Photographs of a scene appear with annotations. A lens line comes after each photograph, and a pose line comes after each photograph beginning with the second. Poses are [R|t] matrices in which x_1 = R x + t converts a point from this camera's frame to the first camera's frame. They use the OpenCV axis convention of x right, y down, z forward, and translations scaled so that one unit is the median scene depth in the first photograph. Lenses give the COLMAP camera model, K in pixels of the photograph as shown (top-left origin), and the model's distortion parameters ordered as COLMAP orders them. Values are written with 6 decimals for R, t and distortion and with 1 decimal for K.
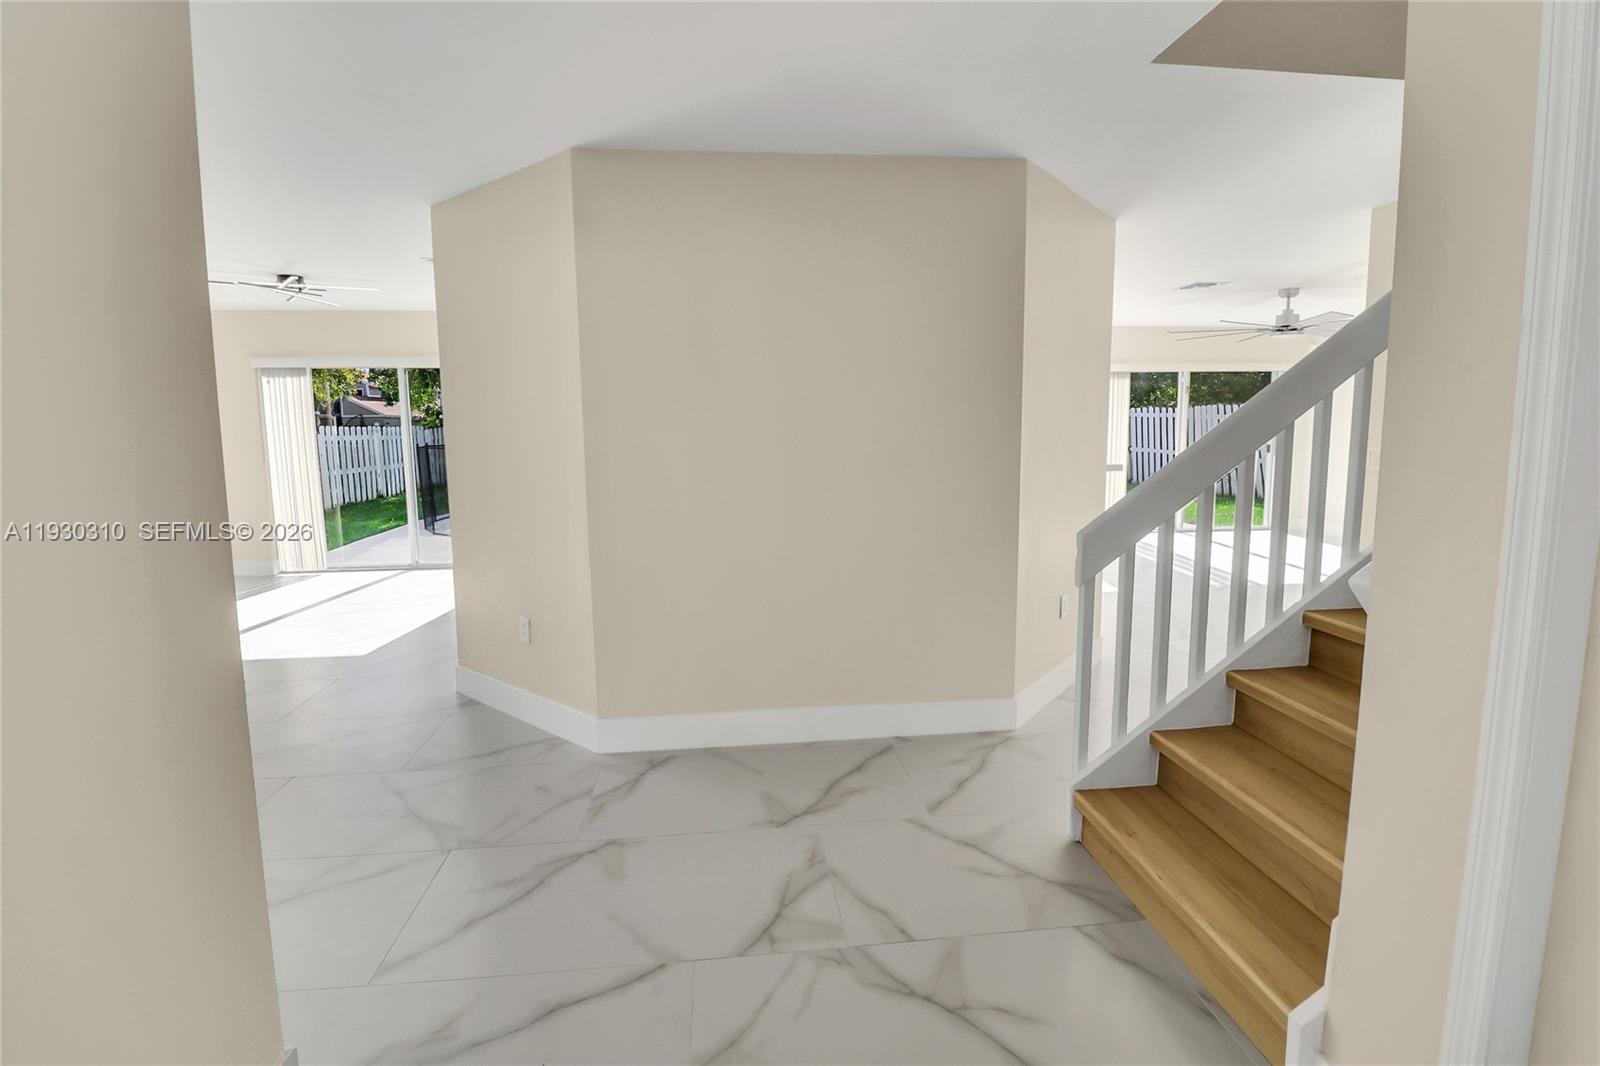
lens RADIAL K [[757.3, 0, 802.6], [0, 757.3, 508.1], [0, 0, 1]] dist [-0.001028, -0.000240]
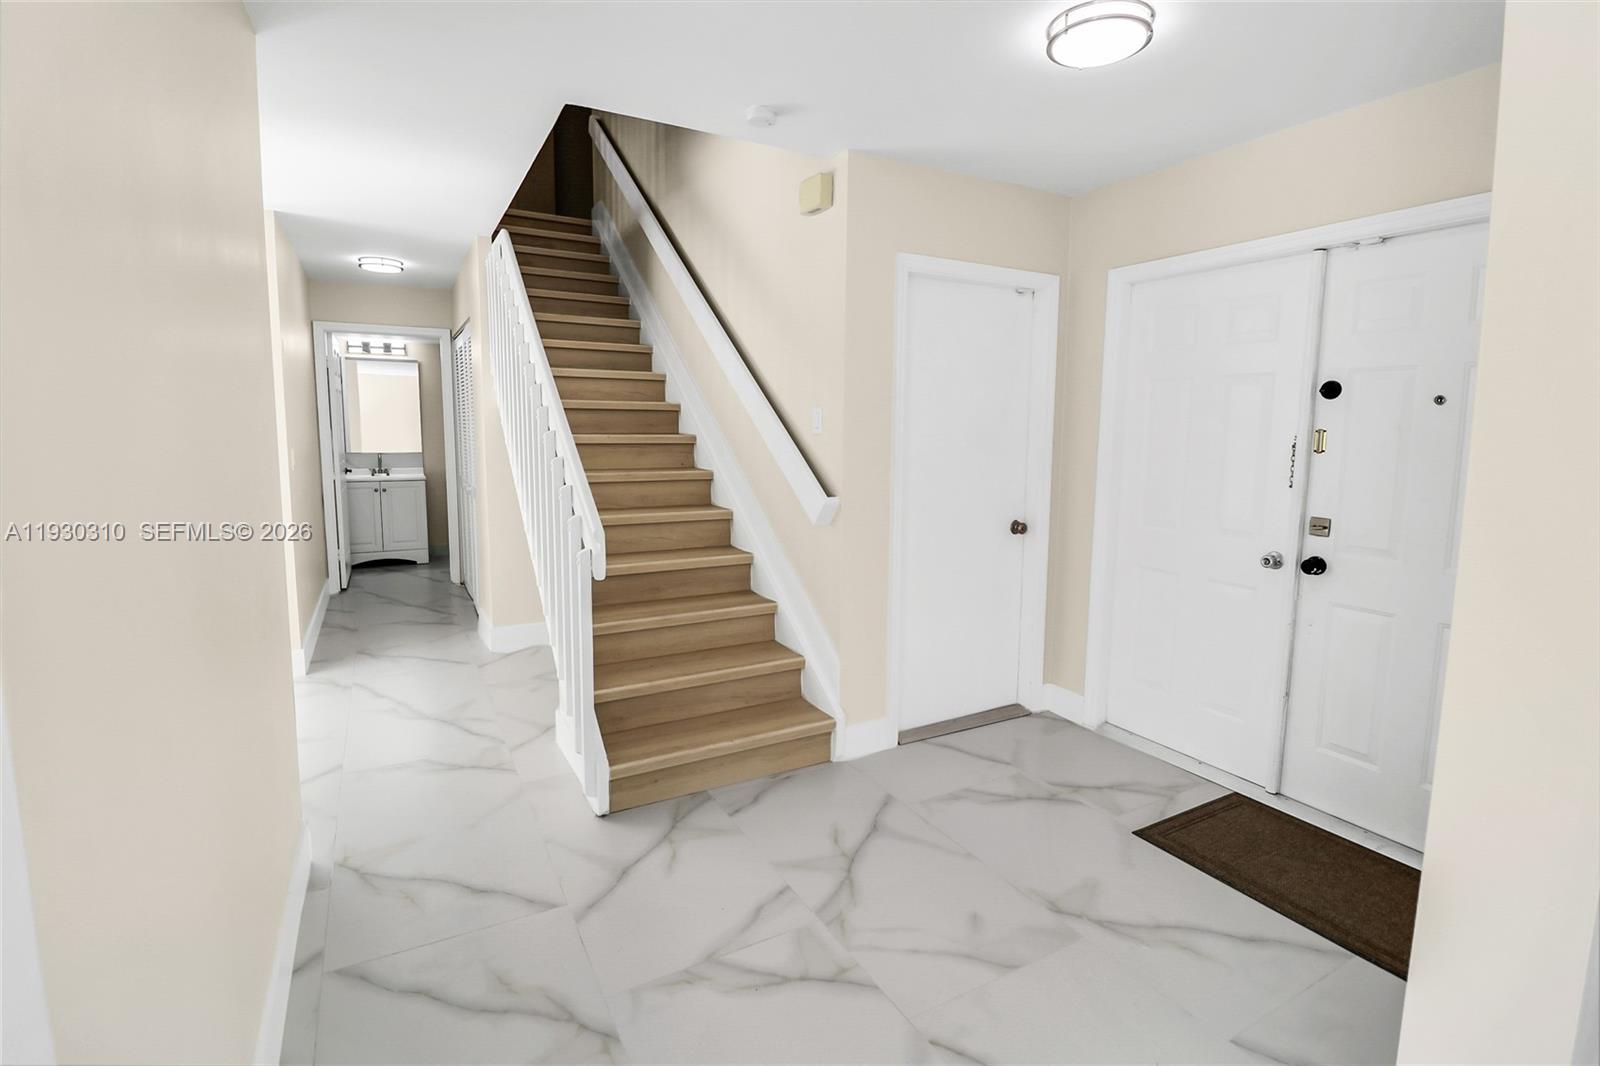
lens RADIAL K [[757.3, 0, 802.6], [0, 757.3, 508.1], [0, 0, 1]] dist [-0.001028, -0.000240]
pose [[-0.396958, -0.096997, 0.912697, -0.561504], [0.097159, 0.984372, 0.146871, -0.095354], [-0.912680, 0.146979, -0.381331, 0.898590]]
